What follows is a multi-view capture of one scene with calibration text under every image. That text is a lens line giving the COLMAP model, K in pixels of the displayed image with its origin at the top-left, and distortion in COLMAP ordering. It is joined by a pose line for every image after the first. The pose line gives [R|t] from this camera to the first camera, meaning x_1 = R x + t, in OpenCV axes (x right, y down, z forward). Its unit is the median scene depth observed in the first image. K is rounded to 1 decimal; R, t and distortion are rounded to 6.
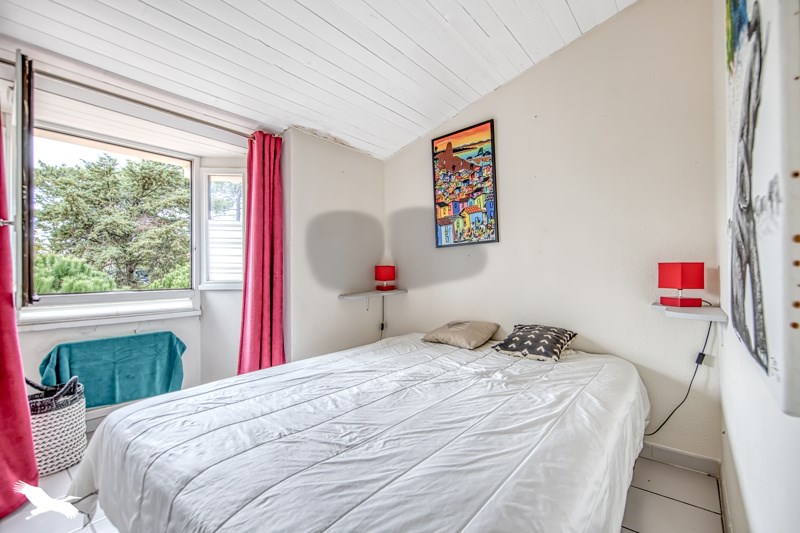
lens RADIAL K [[344.9, 0, 408.1], [0, 344.9, 270.2], [0, 0, 1]] dist [0.001741, -0.001096]
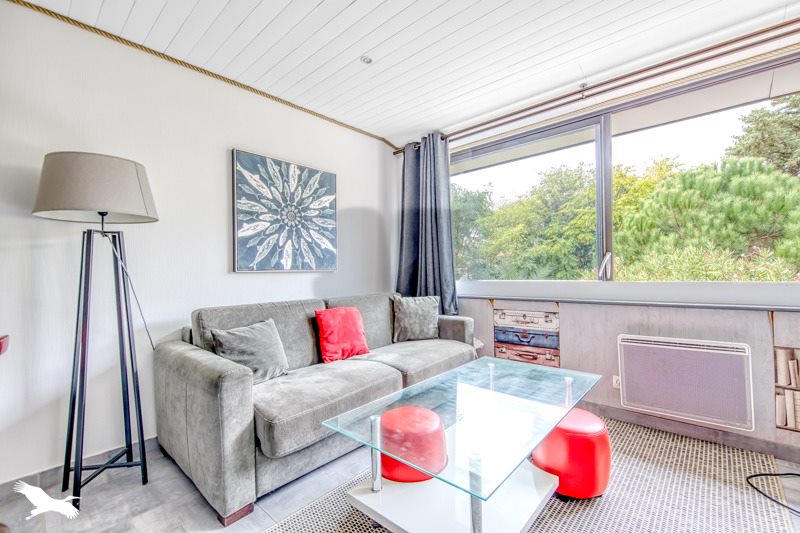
lens RADIAL K [[344.9, 0, 409.1], [0, 344.9, 269.6], [0, 0, 1]] dist [0.001741, -0.001096]
pose [[-0.041976, -0.007893, -0.999087, -0.085763], [0.028694, 0.999547, -0.009102, 0.125025], [0.998706, -0.029050, -0.041730, 0.147002]]
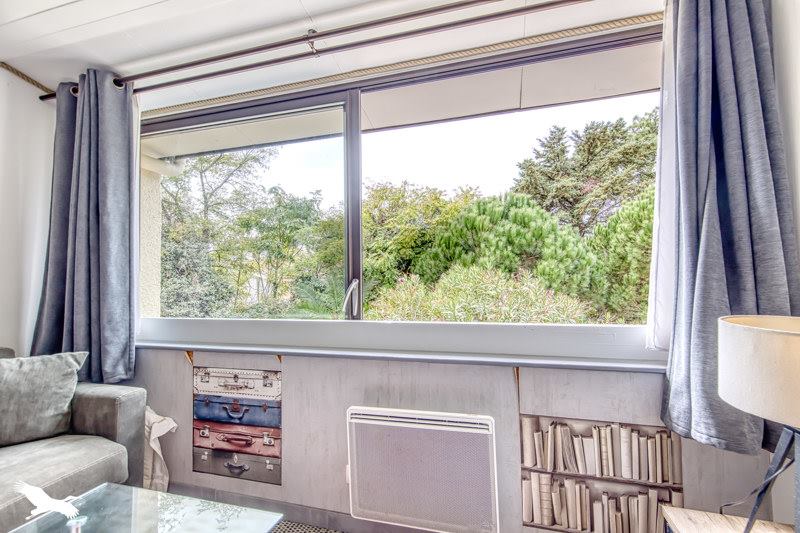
lens RADIAL K [[341.4, 0, 411.4], [0, 341.4, 269.5], [0, 0, 1]] dist [0.007963, -0.002769]
pose [[0.402339, -0.034372, -0.914845, -0.123599], [0.025746, 0.999325, -0.026224, 0.120217], [0.915129, -0.013002, 0.402952, 0.188834]]
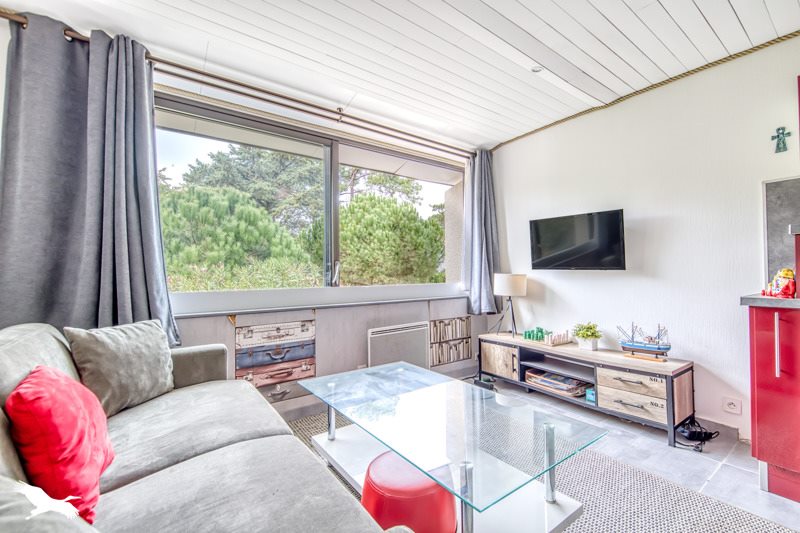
lens RADIAL K [[341.4, 0, 411.1], [0, 341.4, 268.6], [0, 0, 1]] dist [0.007963, -0.002769]
pose [[0.969429, -0.016898, -0.244790, -0.145479], [0.015698, 0.999853, -0.006852, 0.124166], [0.244870, 0.002800, 0.969552, 0.088292]]
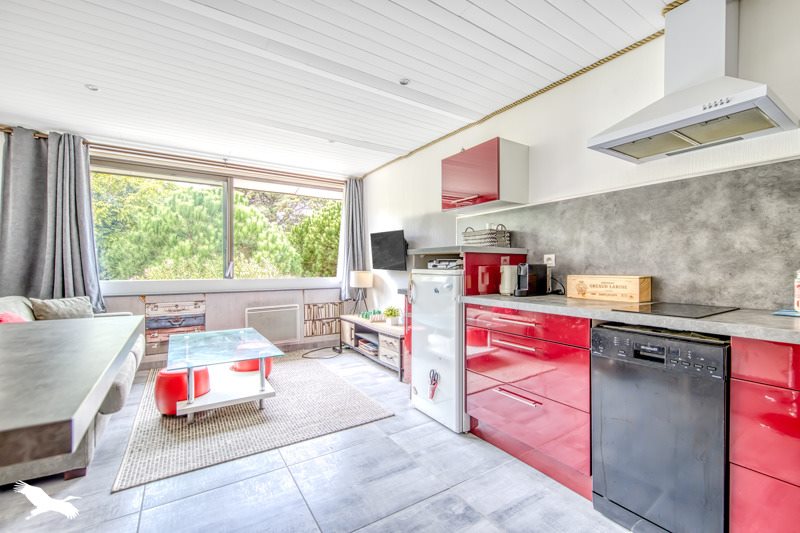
lens RADIAL K [[344.9, 0, 413.2], [0, 344.9, 269.3], [0, 0, 1]] dist [0.001741, -0.001096]
pose [[0.956537, 0.003187, -0.291593, -0.051544], [0.002428, 0.999819, 0.018890, 0.121005], [0.291600, -0.018777, 0.956356, 0.054333]]
